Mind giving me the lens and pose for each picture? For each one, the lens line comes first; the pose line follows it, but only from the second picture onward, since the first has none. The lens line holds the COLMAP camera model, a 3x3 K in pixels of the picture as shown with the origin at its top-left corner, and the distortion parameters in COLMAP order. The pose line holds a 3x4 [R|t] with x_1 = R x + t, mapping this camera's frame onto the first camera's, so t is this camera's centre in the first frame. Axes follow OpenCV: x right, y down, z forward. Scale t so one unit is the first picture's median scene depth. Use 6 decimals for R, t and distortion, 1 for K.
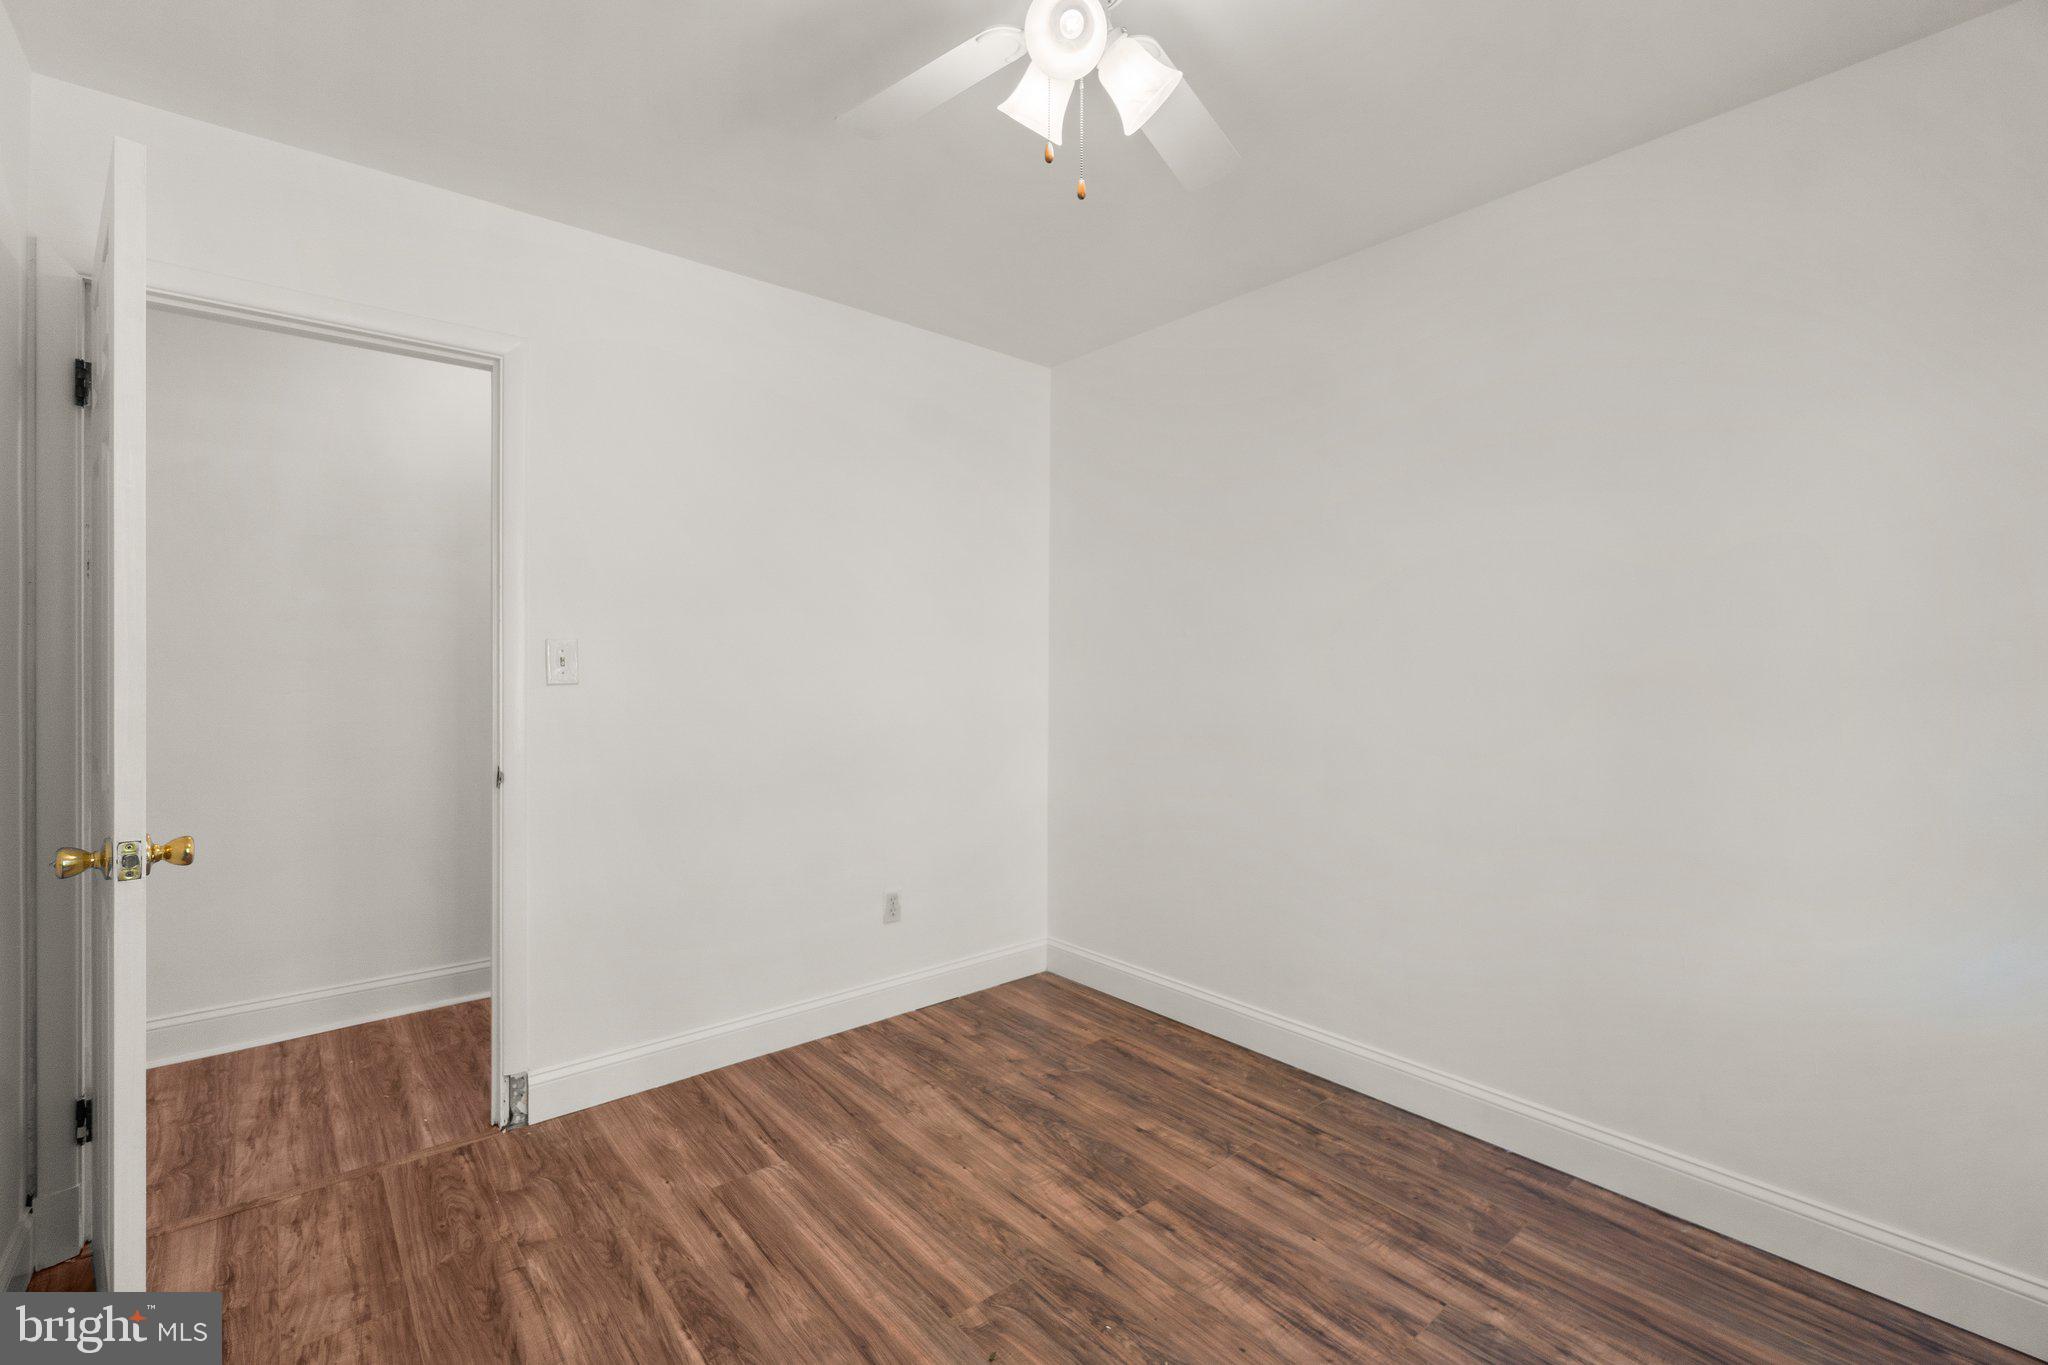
lens RADIAL K [[885.9, 0, 1031.6], [0, 885.9, 672.8], [0, 0, 1]] dist [-0.004581, 0.001955]
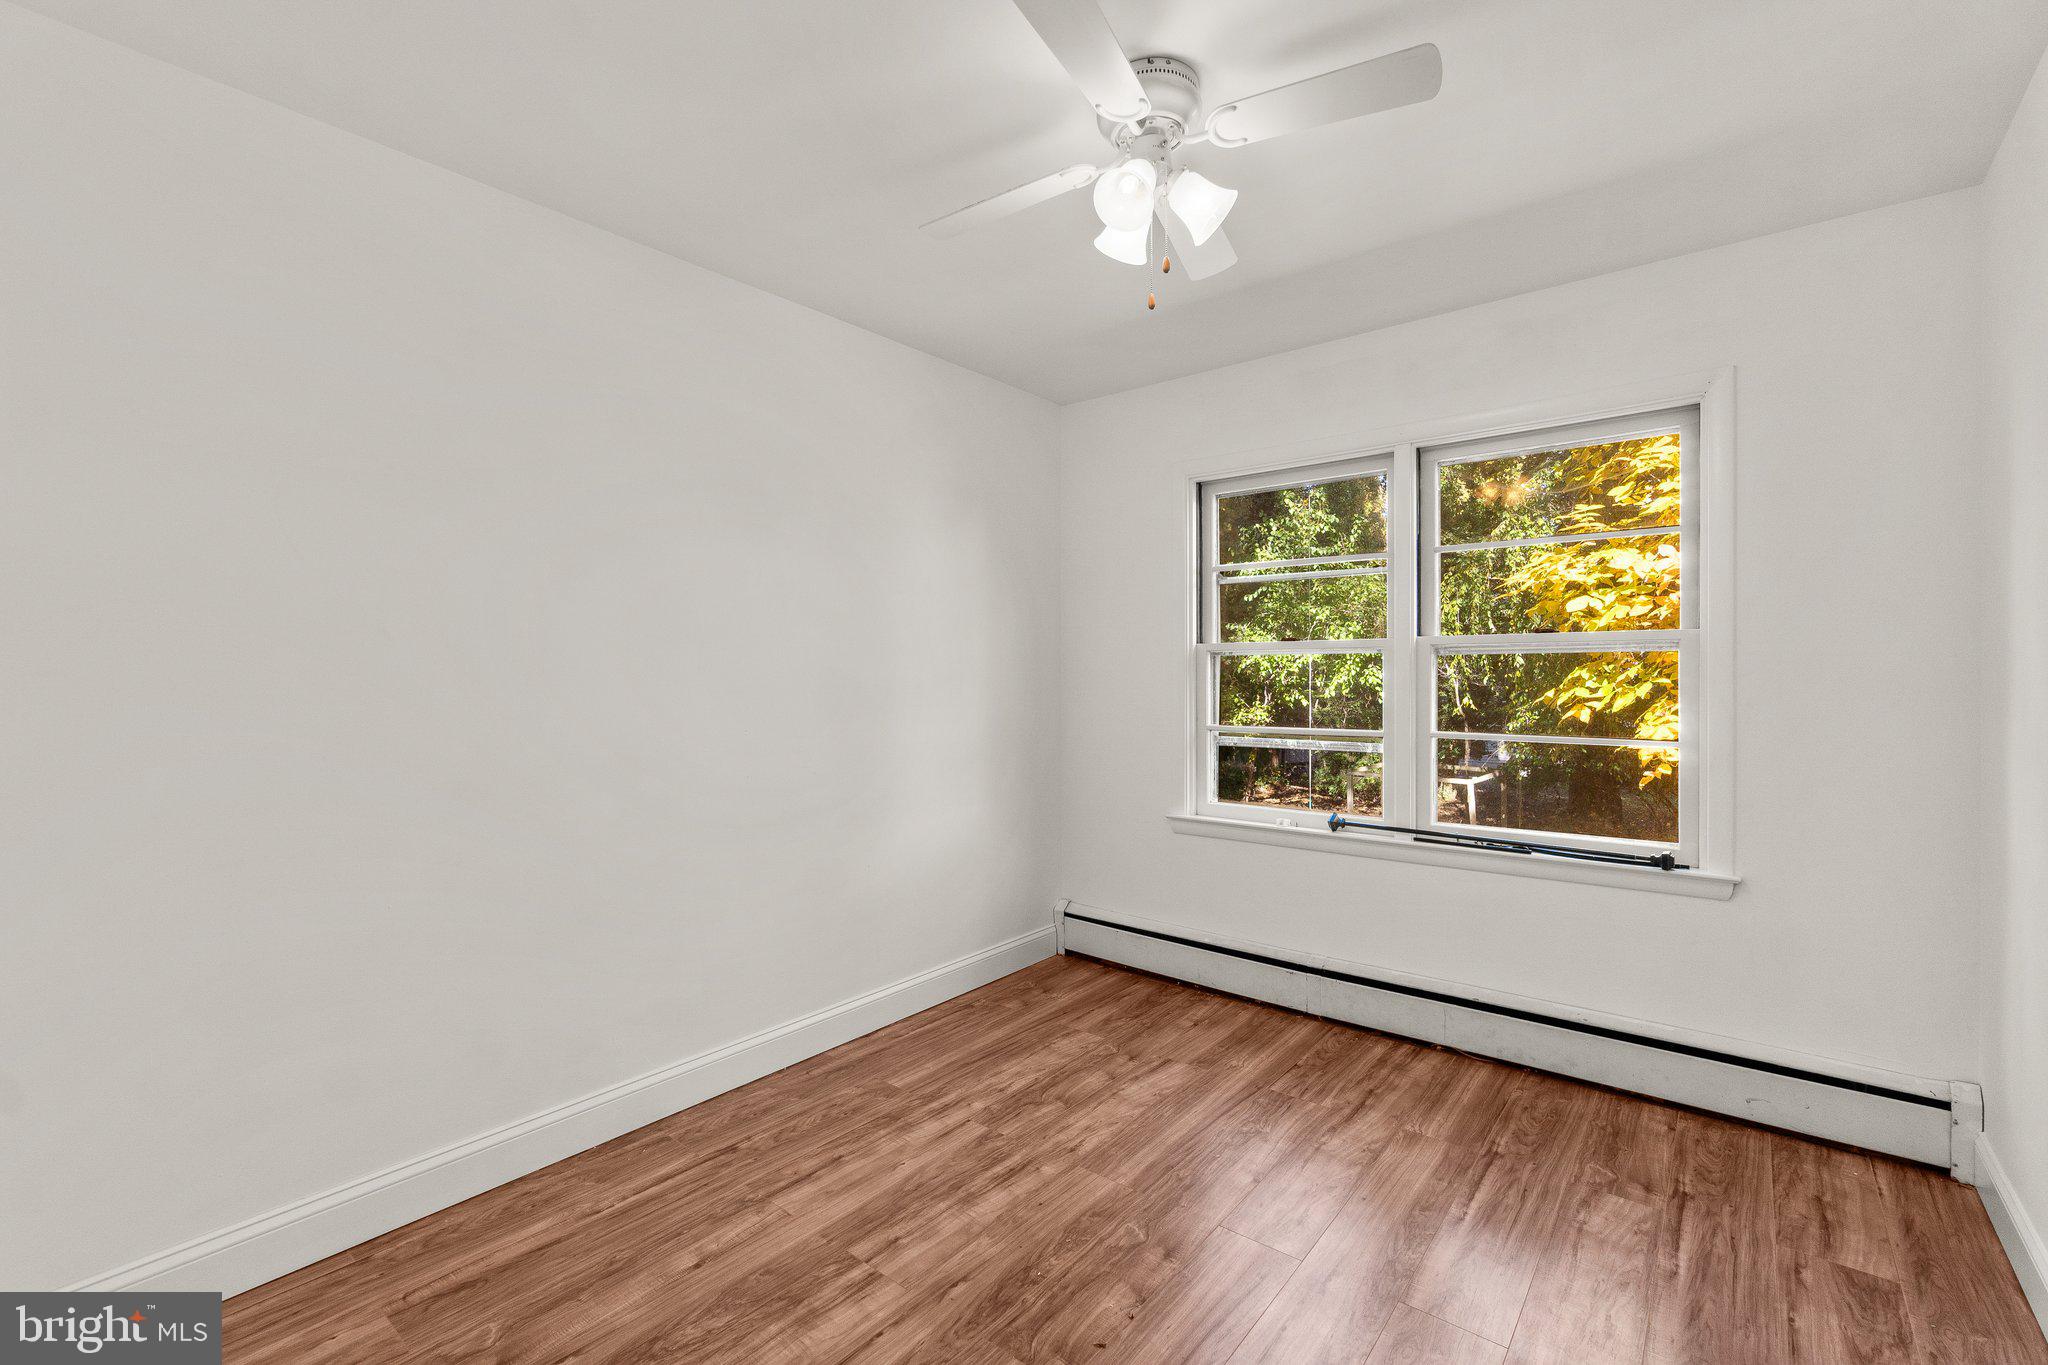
lens RADIAL K [[885.9, 0, 1025.2], [0, 885.9, 677.9], [0, 0, 1]] dist [-0.004581, 0.001955]
pose [[-0.175127, -0.006696, 0.984523, -0.805930], [0.011109, 0.999900, 0.008777, -0.008322], [-0.984483, 0.012474, -0.175035, 0.979032]]
